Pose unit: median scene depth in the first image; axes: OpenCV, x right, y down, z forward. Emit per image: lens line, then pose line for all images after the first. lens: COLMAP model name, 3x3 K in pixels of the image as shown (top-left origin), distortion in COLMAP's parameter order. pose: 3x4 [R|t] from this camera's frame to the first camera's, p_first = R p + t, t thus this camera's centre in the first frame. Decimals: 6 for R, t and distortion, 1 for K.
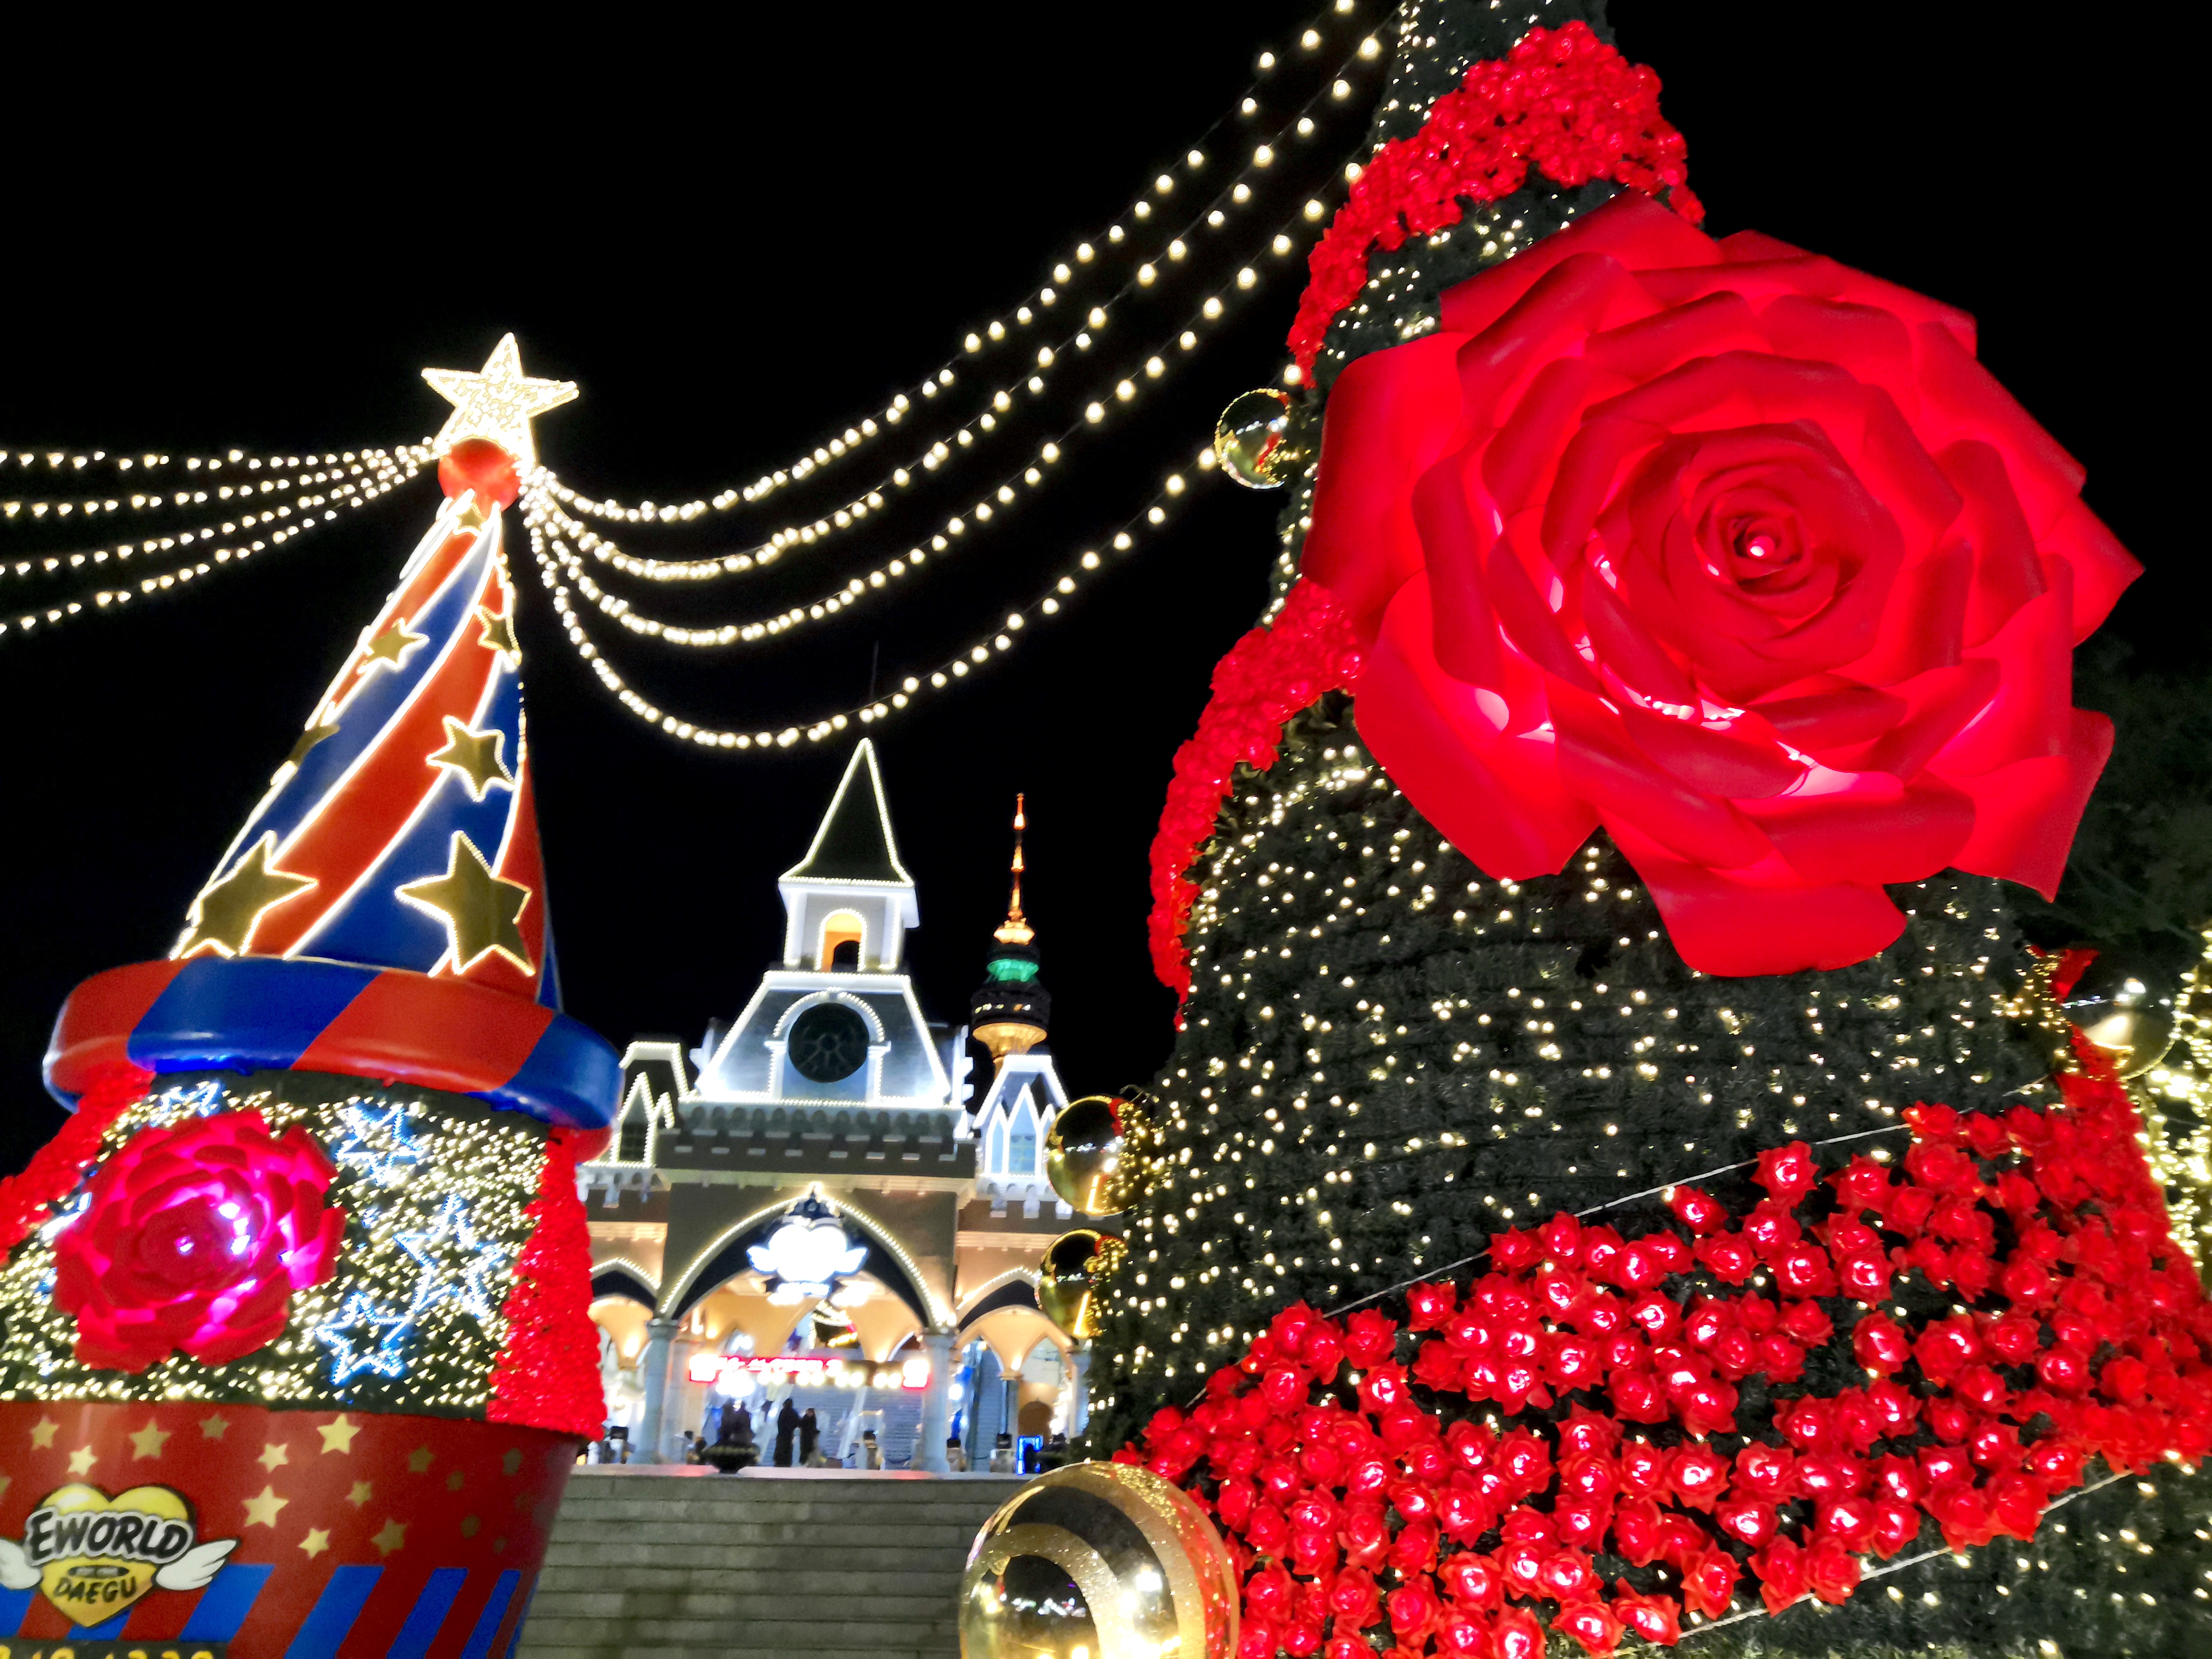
lens RADIAL K [[1731.8, 0, 1136.9], [0, 1731.8, 838.1], [0, 0, 1]] dist [-0.014707, 0.052177]
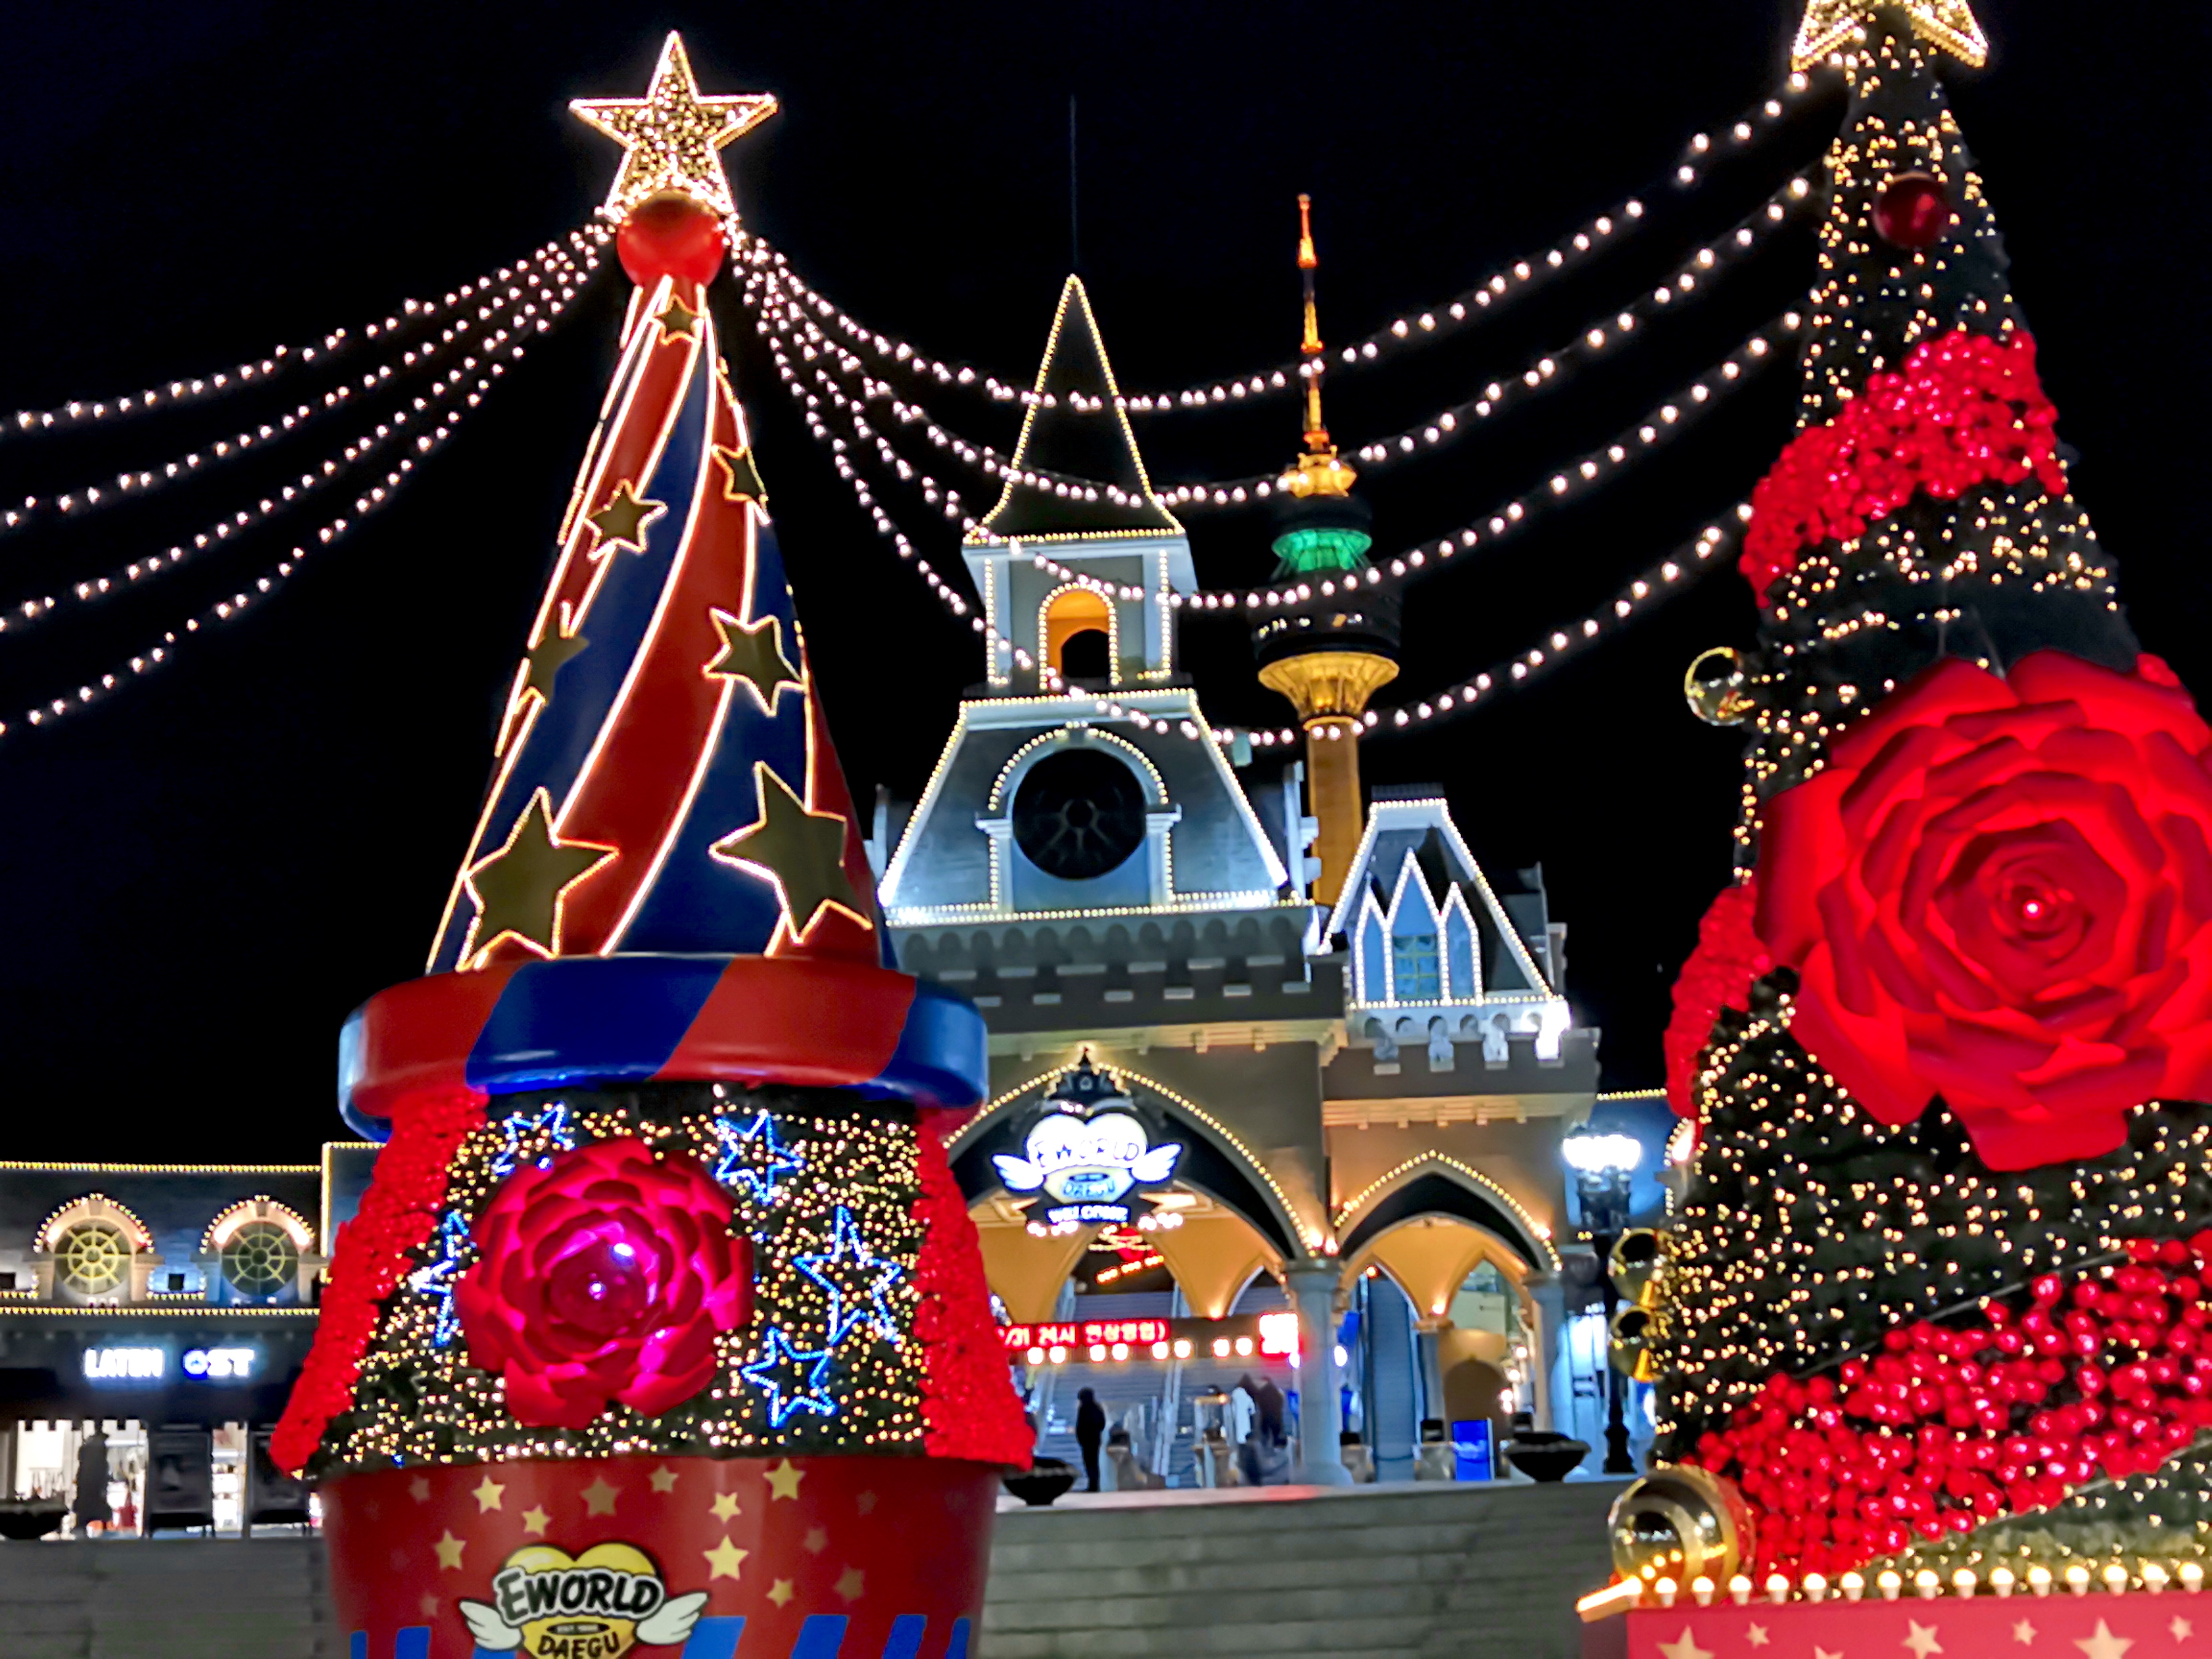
lens RADIAL K [[3429.5, 0, 1160.1], [0, 3429.5, 856.0], [0, 0, 1]] dist [0.015036, 0.000000]
pose [[0.988756, -0.082983, -0.124397, -0.015236], [0.102950, 0.981105, 0.163814, -0.255099], [0.108453, -0.174779, 0.978617, -0.691896]]
